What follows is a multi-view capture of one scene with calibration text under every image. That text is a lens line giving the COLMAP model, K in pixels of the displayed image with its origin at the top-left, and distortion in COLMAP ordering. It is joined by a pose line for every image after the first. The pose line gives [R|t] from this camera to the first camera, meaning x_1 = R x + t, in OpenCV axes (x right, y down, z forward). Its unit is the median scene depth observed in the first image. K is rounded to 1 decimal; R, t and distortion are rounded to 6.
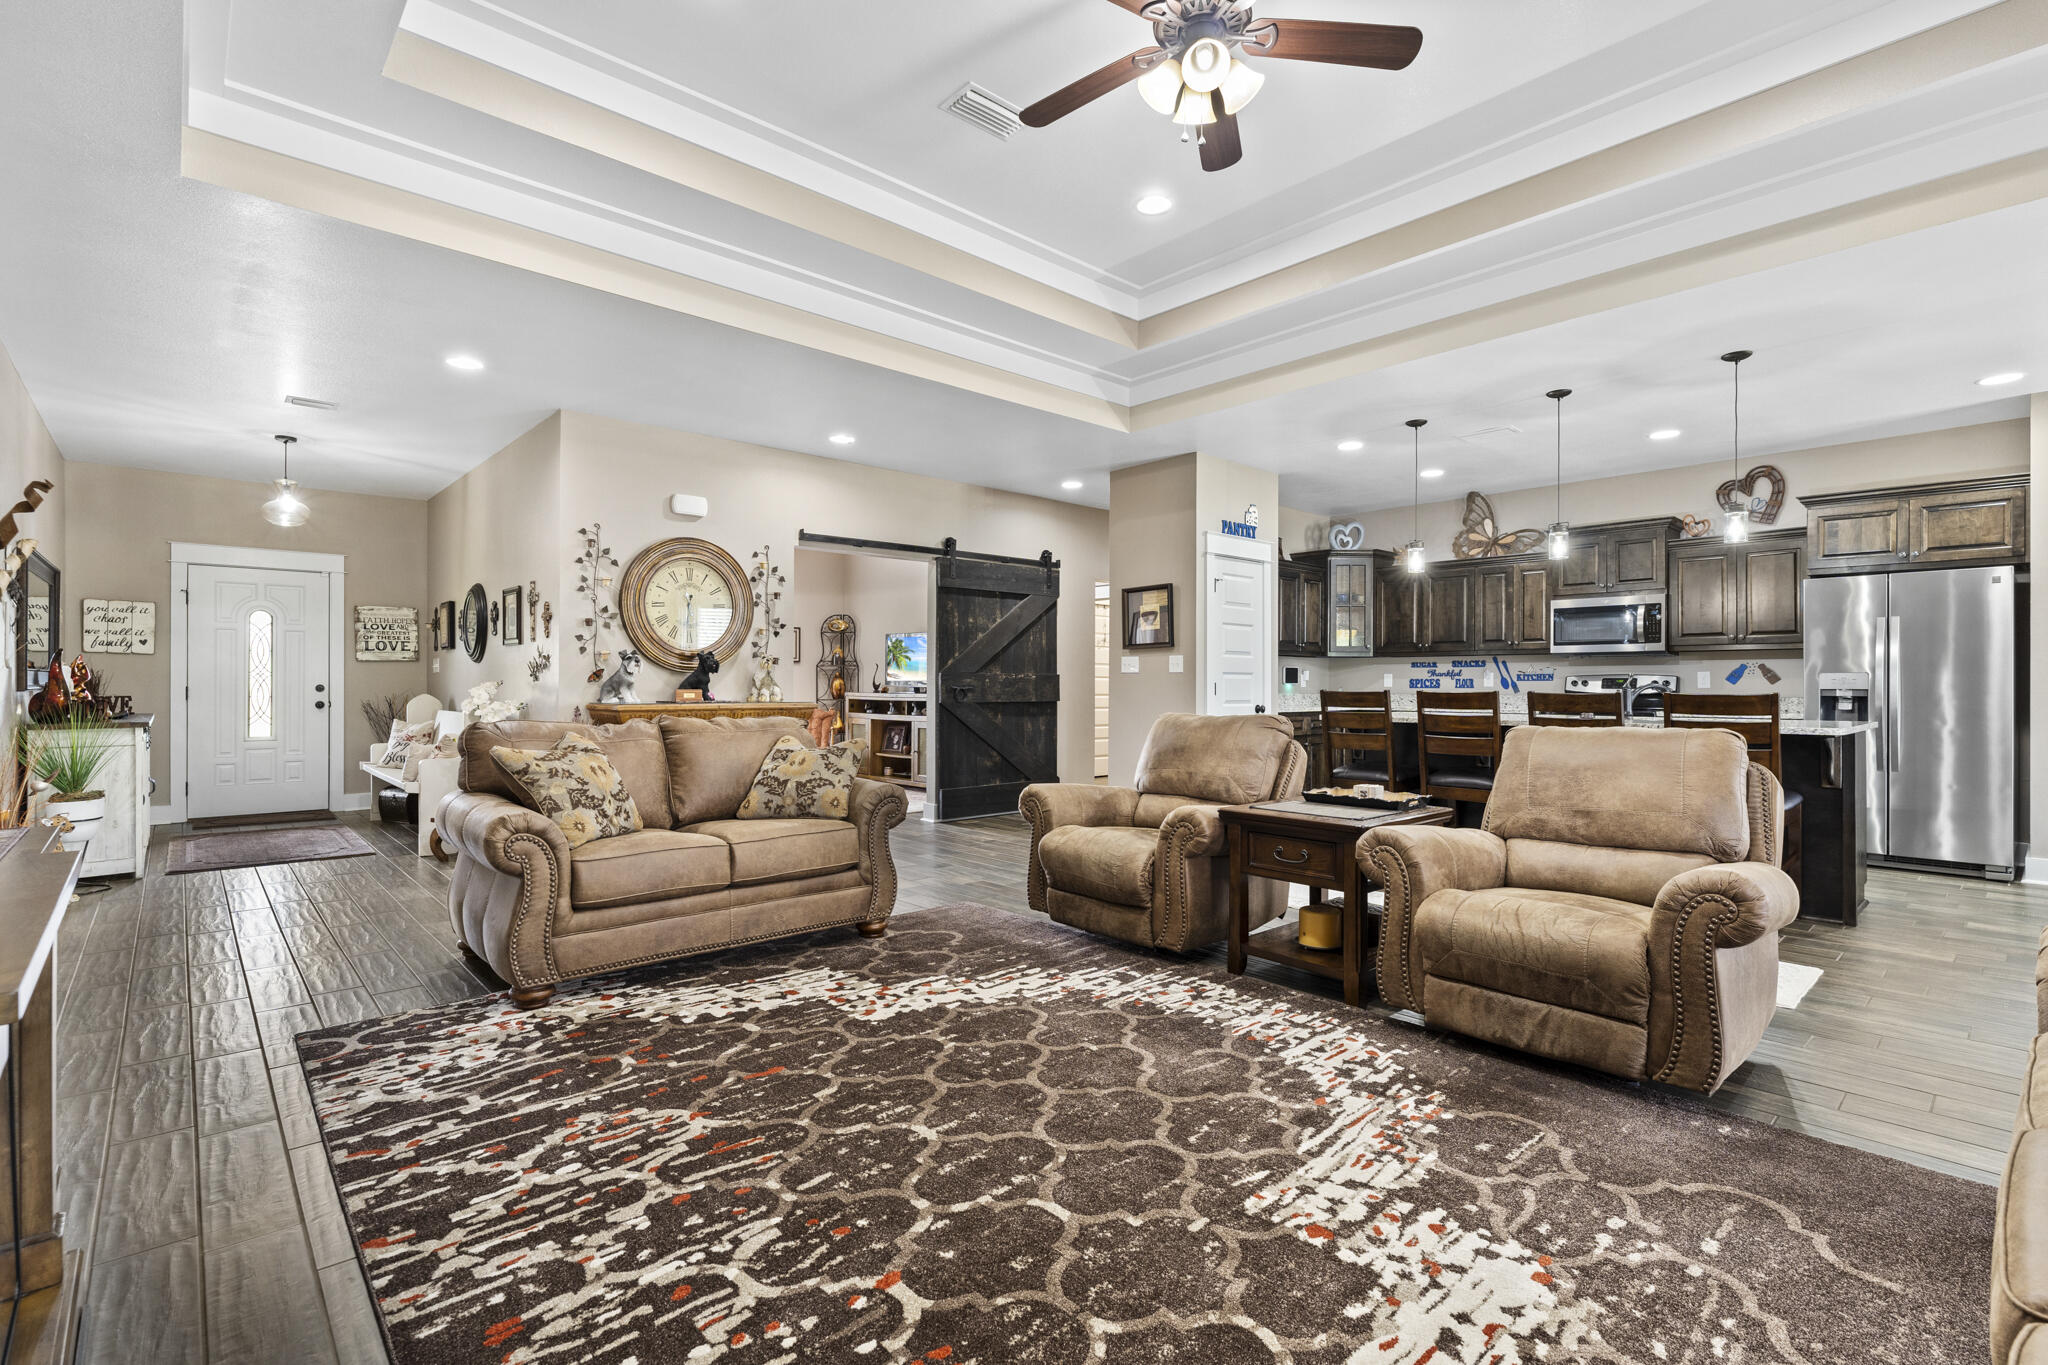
lens RADIAL K [[940.2, 0, 1018.0], [0, 940.2, 683.6], [0, 0, 1]] dist [-0.003362, -0.001765]
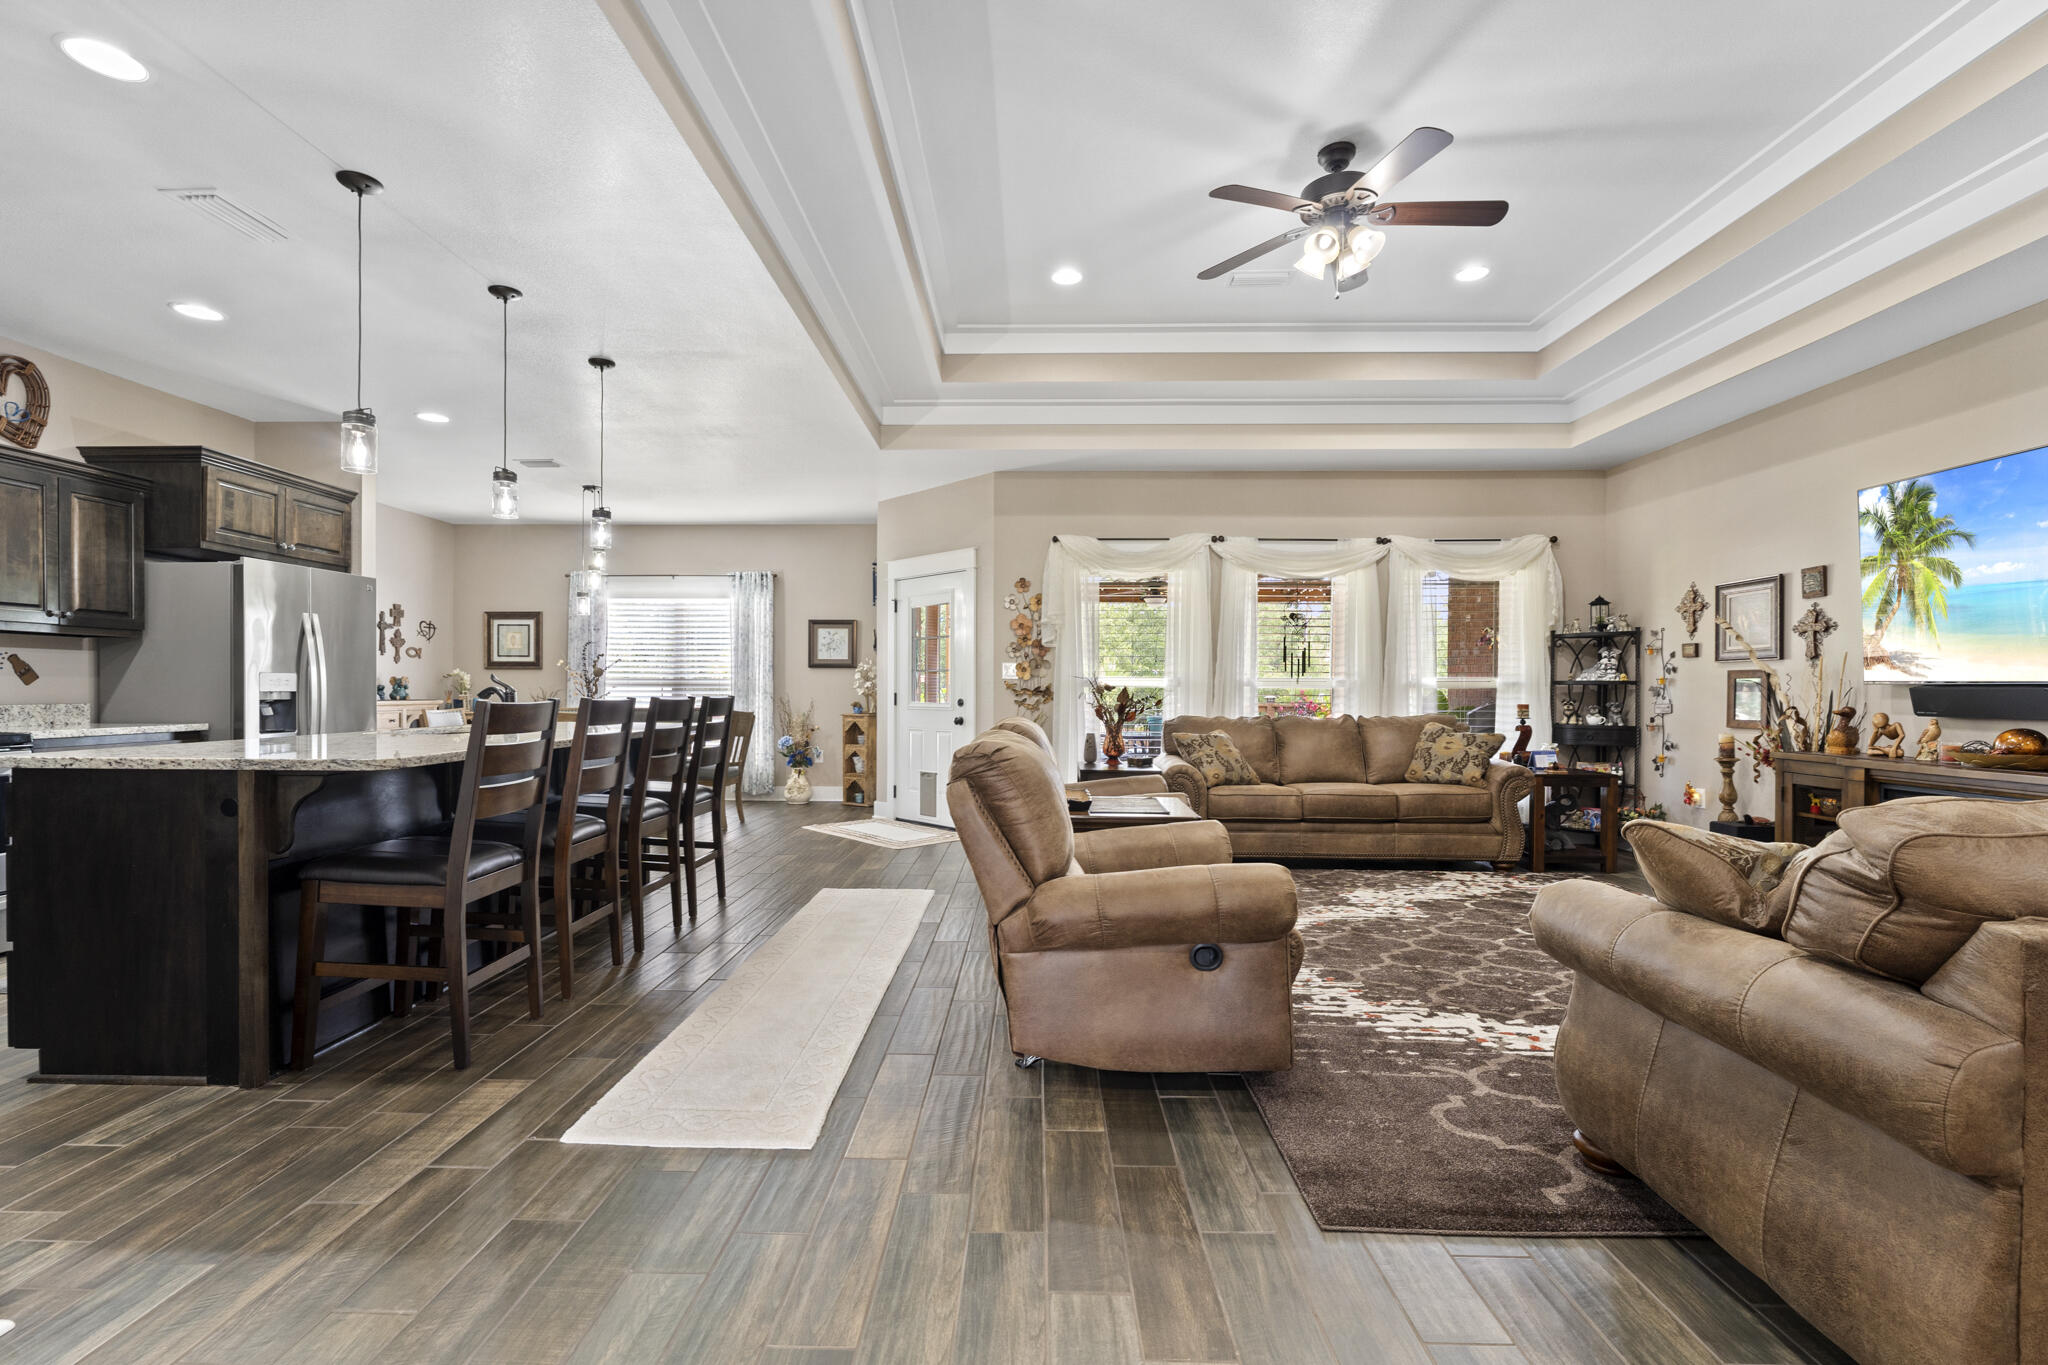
lens RADIAL K [[900.4, 0, 1010.8], [0, 900.4, 692.7], [0, 0, 1]] dist [-0.001889, 0.000525]
pose [[-0.726429, -0.007775, 0.687198, -0.162050], [-0.005893, 0.999970, 0.005084, -0.001065], [-0.687216, -0.000356, -0.726453, 1.008822]]
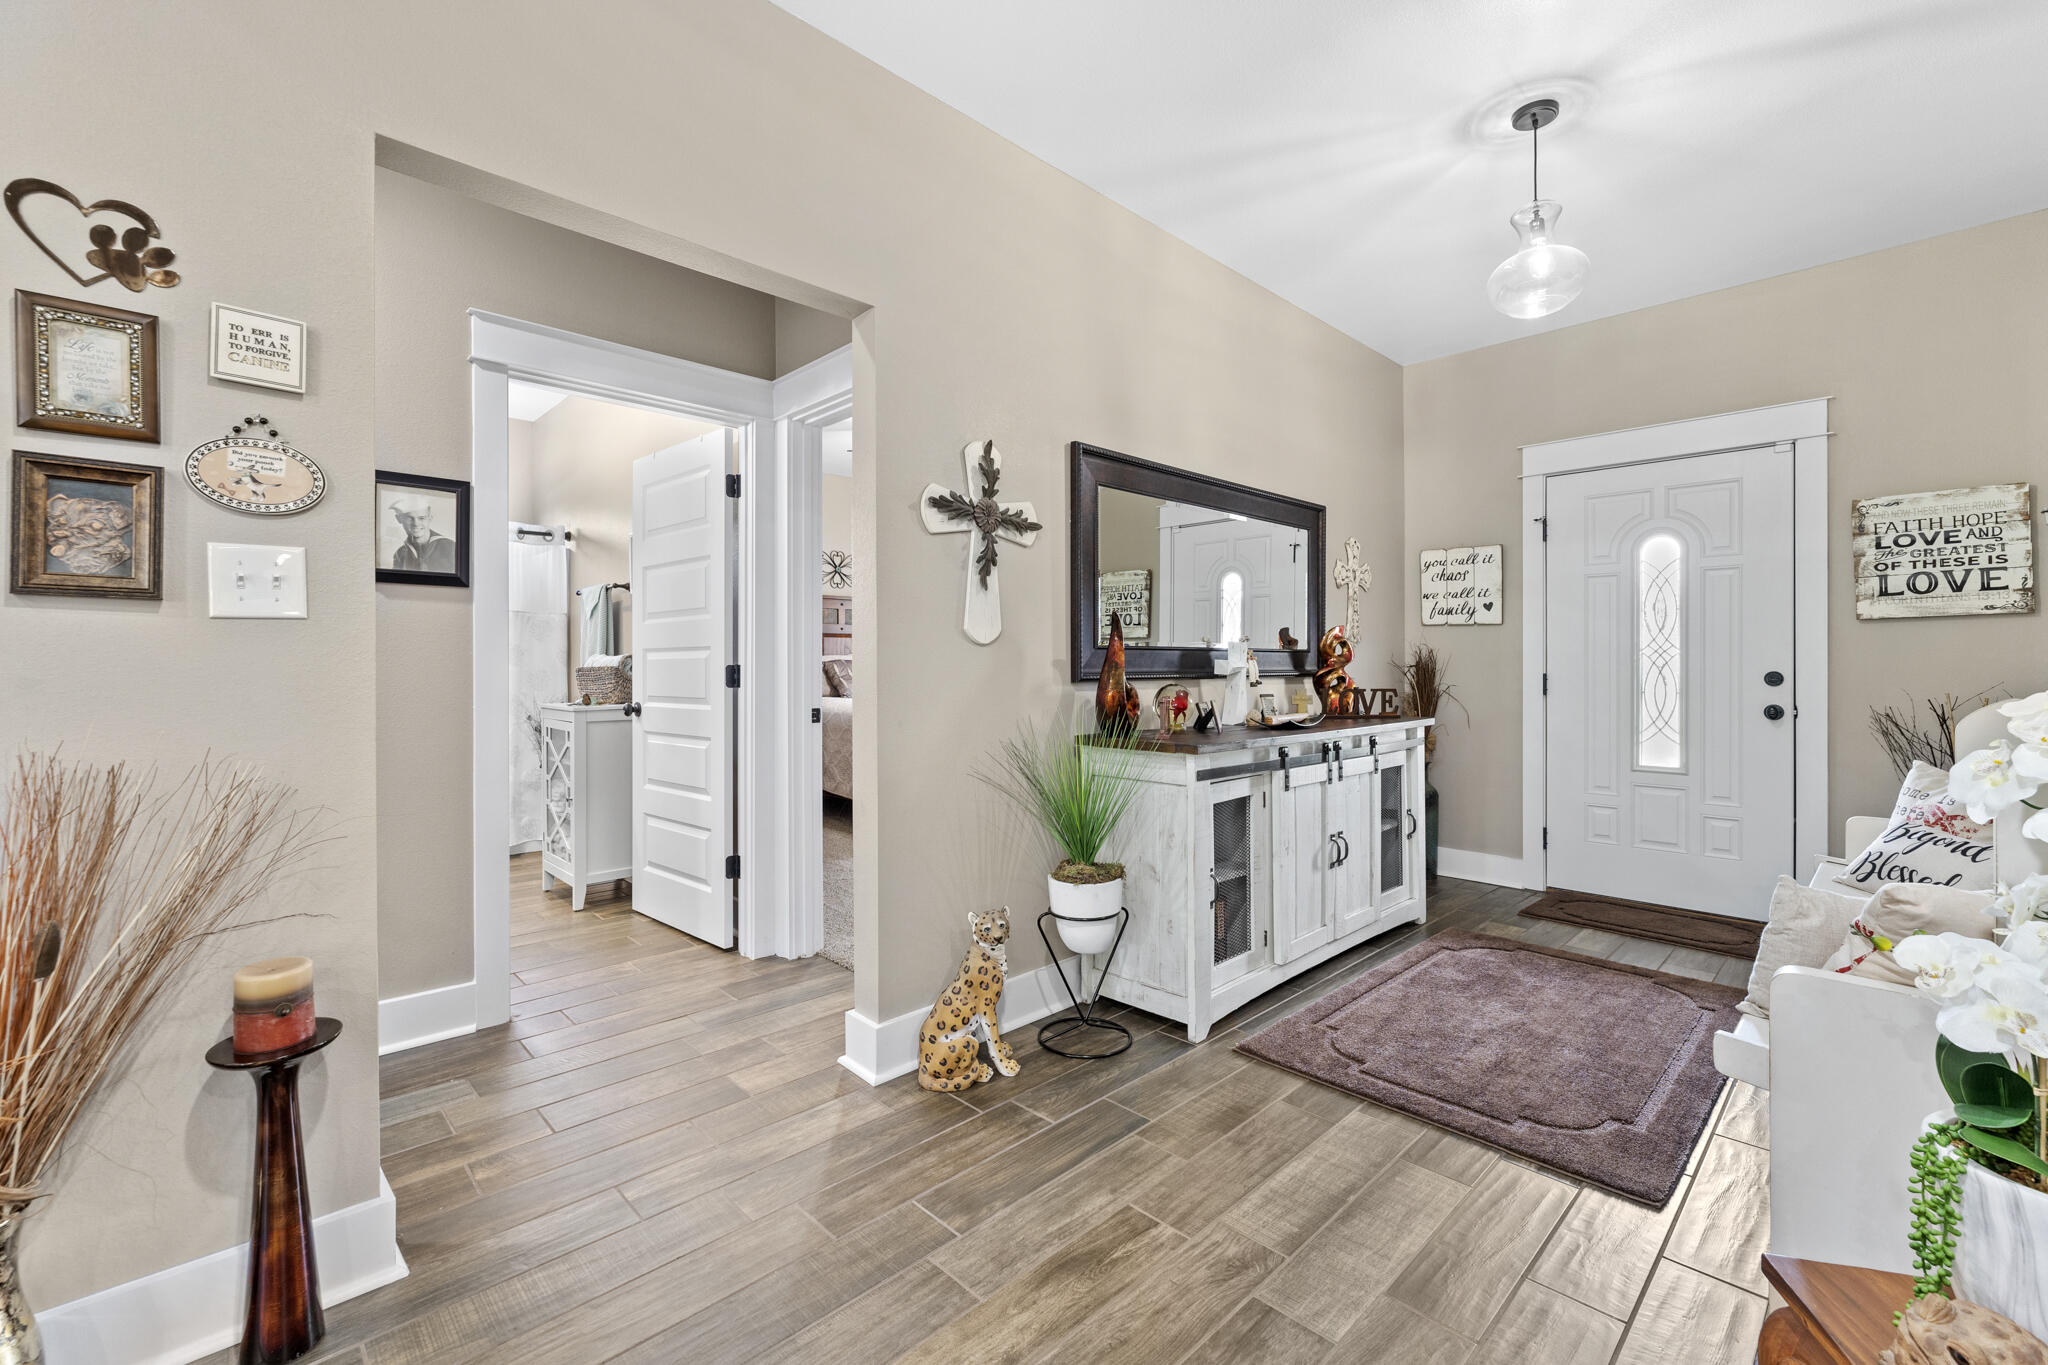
lens RADIAL K [[900.4, 0, 1035.2], [0, 900.4, 653.9], [0, 0, 1]] dist [-0.001889, 0.000525]
pose [[0.056339, -0.016325, -0.998278, -0.365577], [0.001466, 0.999867, -0.016268, -0.001671], [0.998411, -0.000547, 0.056355, 0.724536]]
